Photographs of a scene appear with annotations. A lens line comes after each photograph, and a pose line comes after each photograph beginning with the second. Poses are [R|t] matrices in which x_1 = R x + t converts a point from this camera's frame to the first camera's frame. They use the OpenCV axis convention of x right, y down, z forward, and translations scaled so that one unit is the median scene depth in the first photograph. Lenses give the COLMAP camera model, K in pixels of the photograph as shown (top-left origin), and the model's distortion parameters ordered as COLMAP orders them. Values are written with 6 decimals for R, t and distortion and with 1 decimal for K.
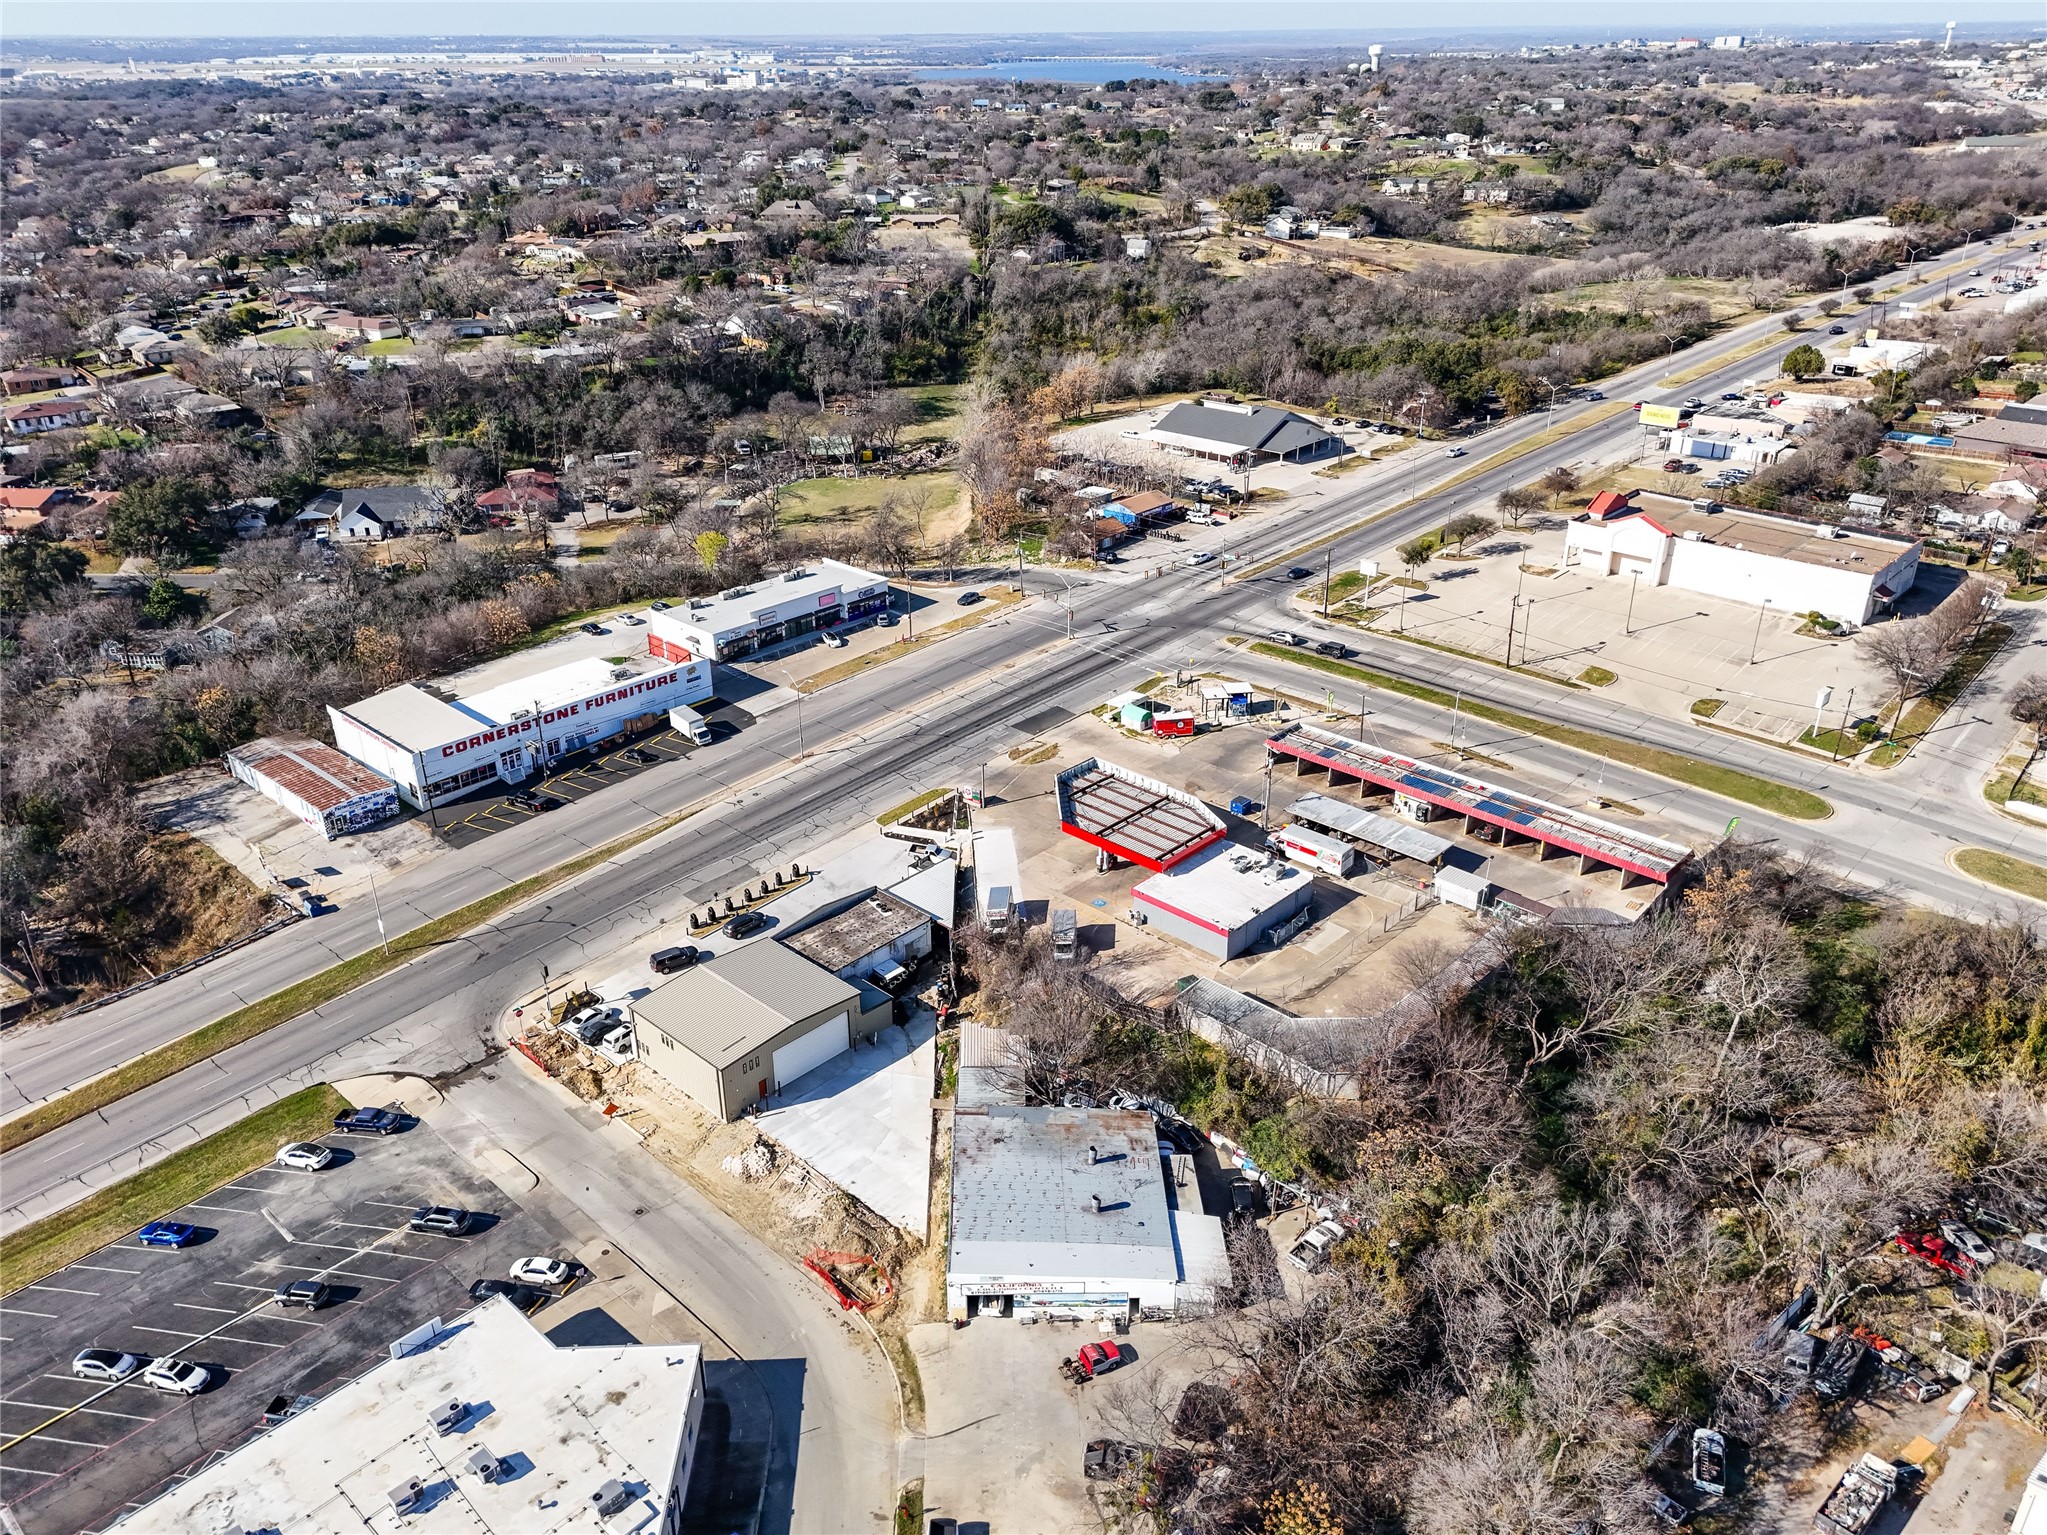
lens RADIAL K [[1526.6, 0, 1023.5], [0, 1526.6, 767.5], [0, 0, 1]] dist [0.105899, -0.120125]
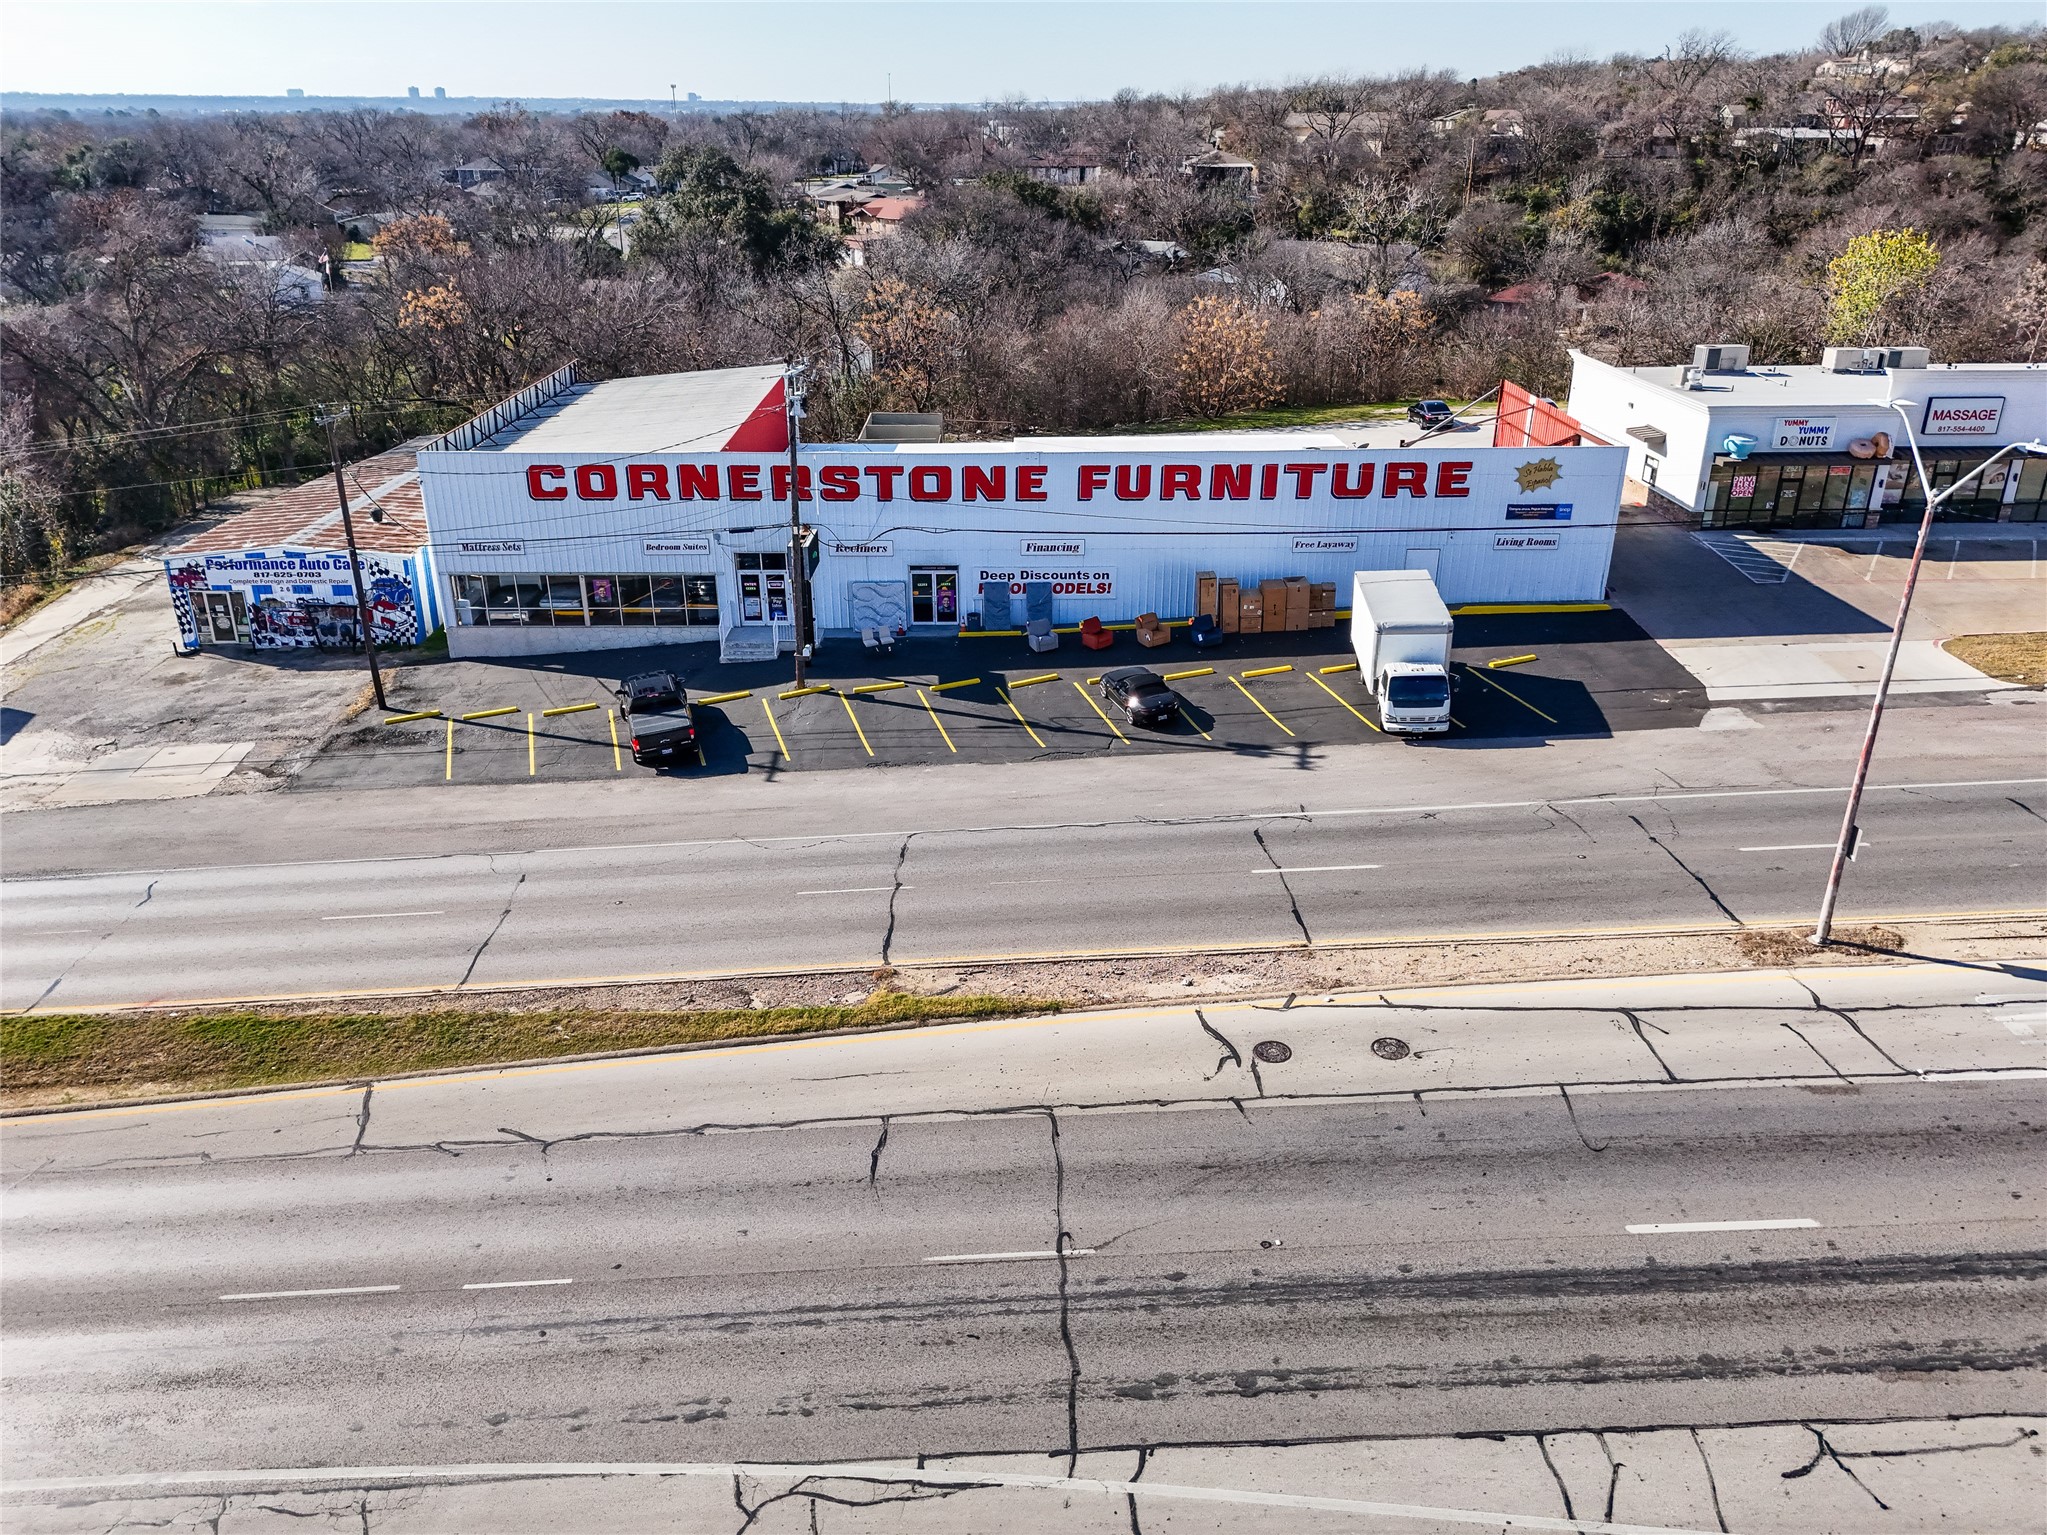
lens RADIAL K [[1490.4, 0, 1006.5], [0, 1490.4, 807.6], [0, 0, 1]] dist [0.089240, -0.088956]
pose [[0.694820, 0.308764, -0.649530, -0.099871], [-0.314852, 0.942596, 0.111271, -0.010710], [0.646601, 0.127192, 0.752150, 0.785257]]
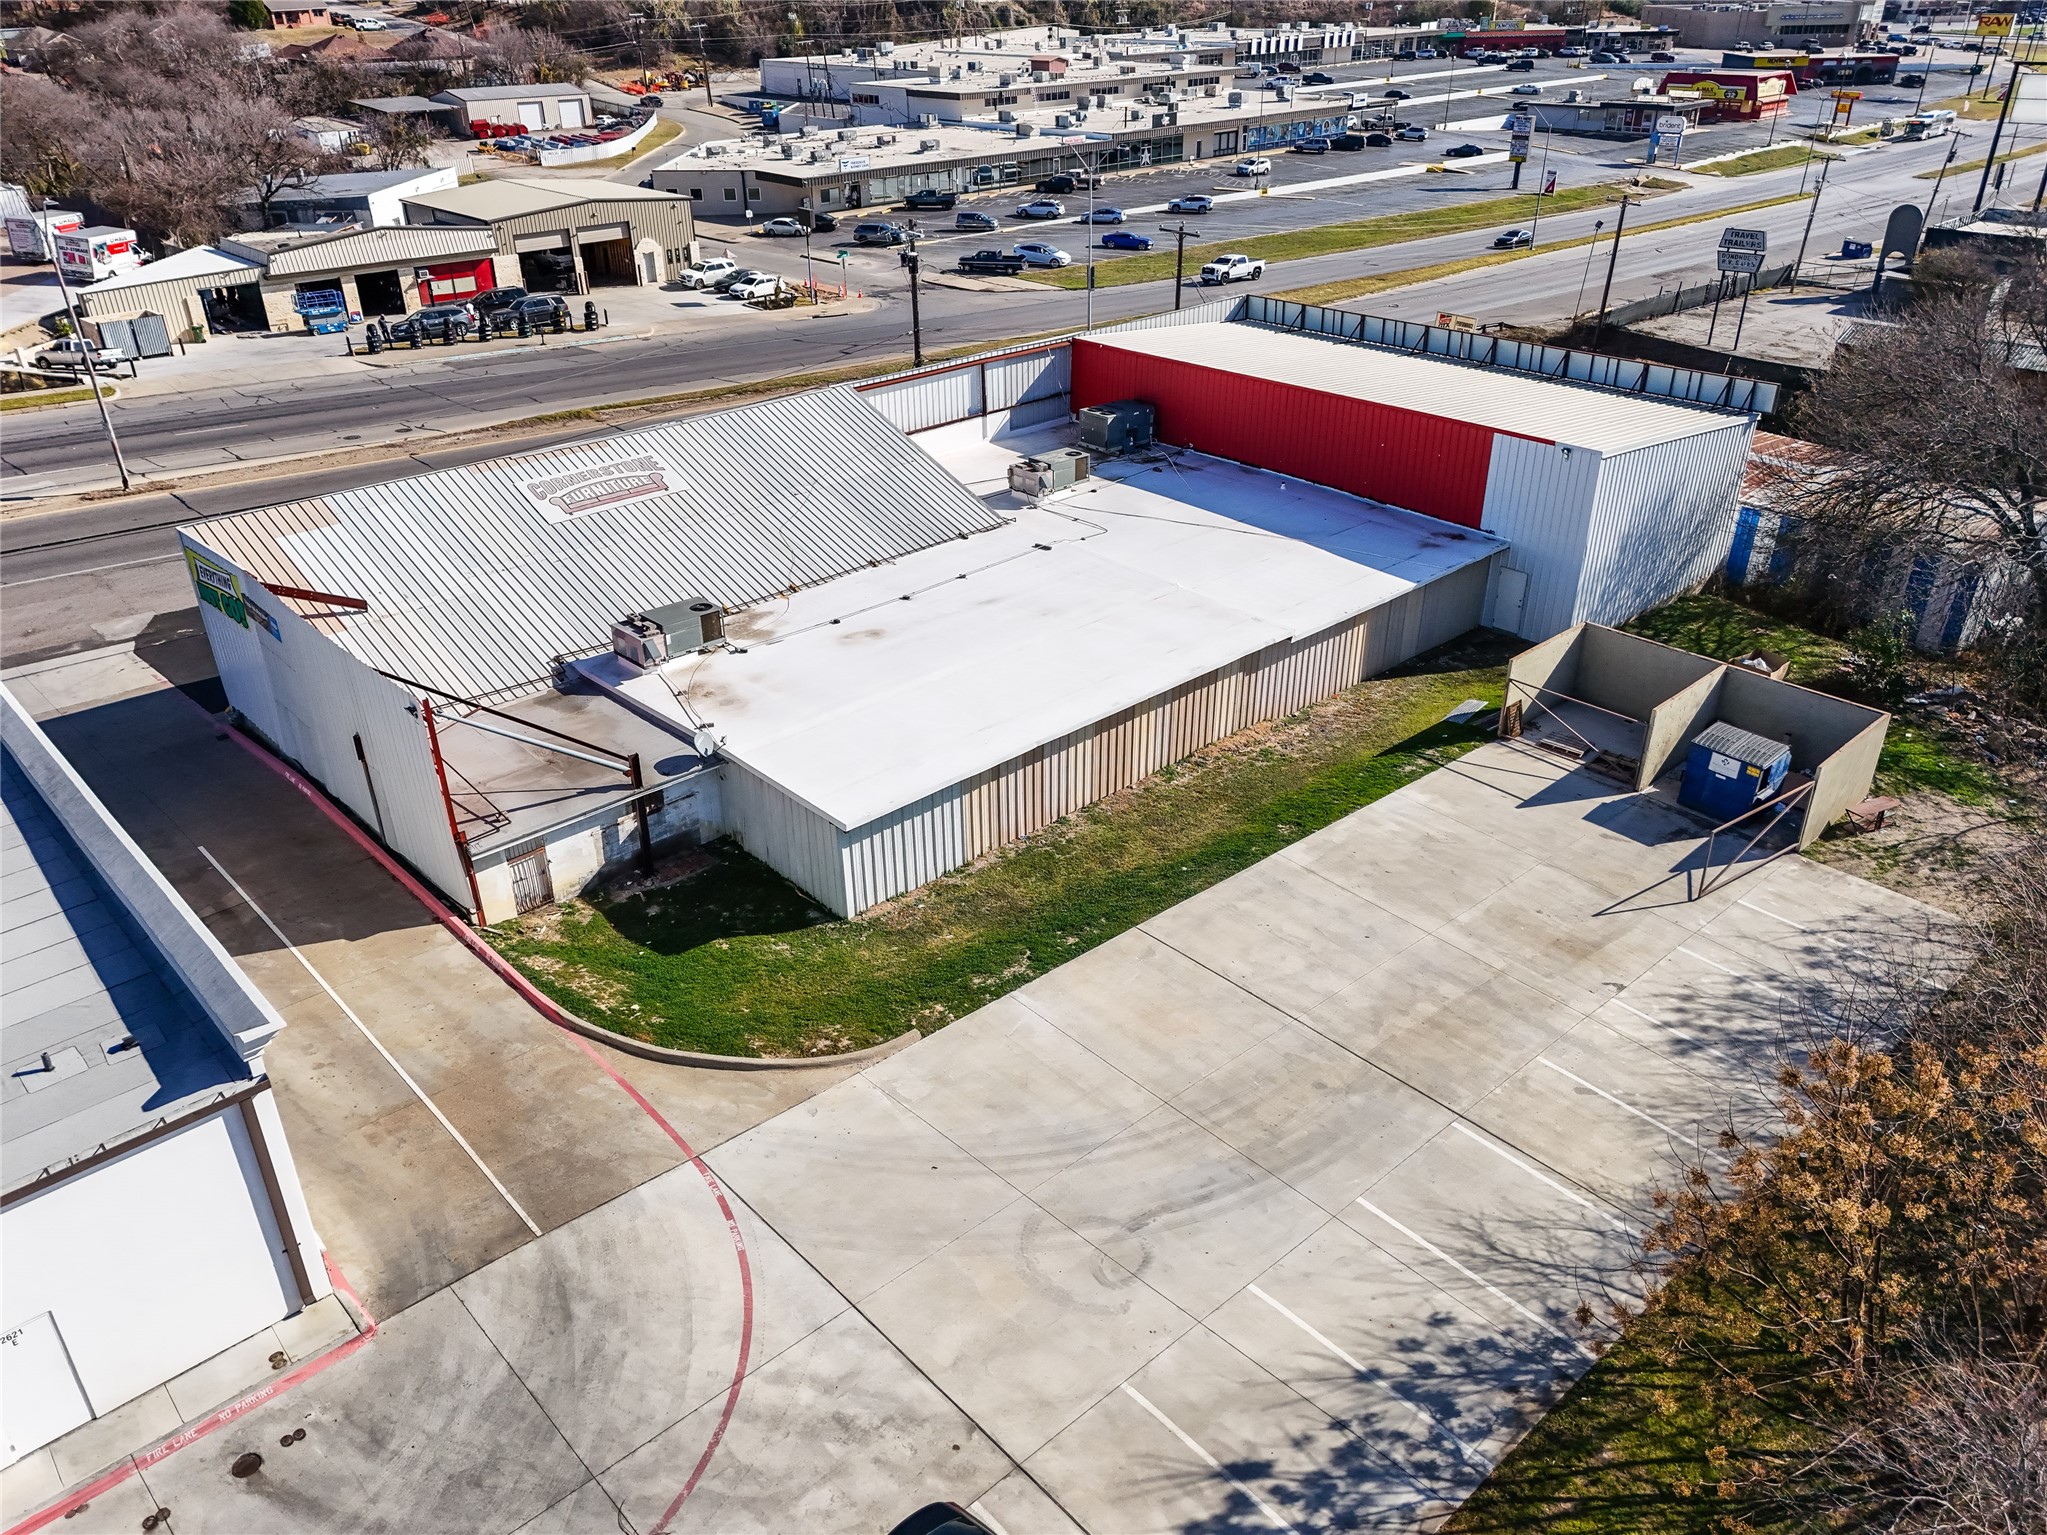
lens RADIAL K [[1499.6, 0, 1023.5], [0, 1499.6, 767.5], [0, 0, 1]] dist [0.055655, -0.047156]
pose [[-0.998368, -0.007520, 0.056619, -0.331417], [0.041283, 0.590045, 0.806314, -0.206645], [-0.039471, 0.807335, -0.588771, 1.176493]]
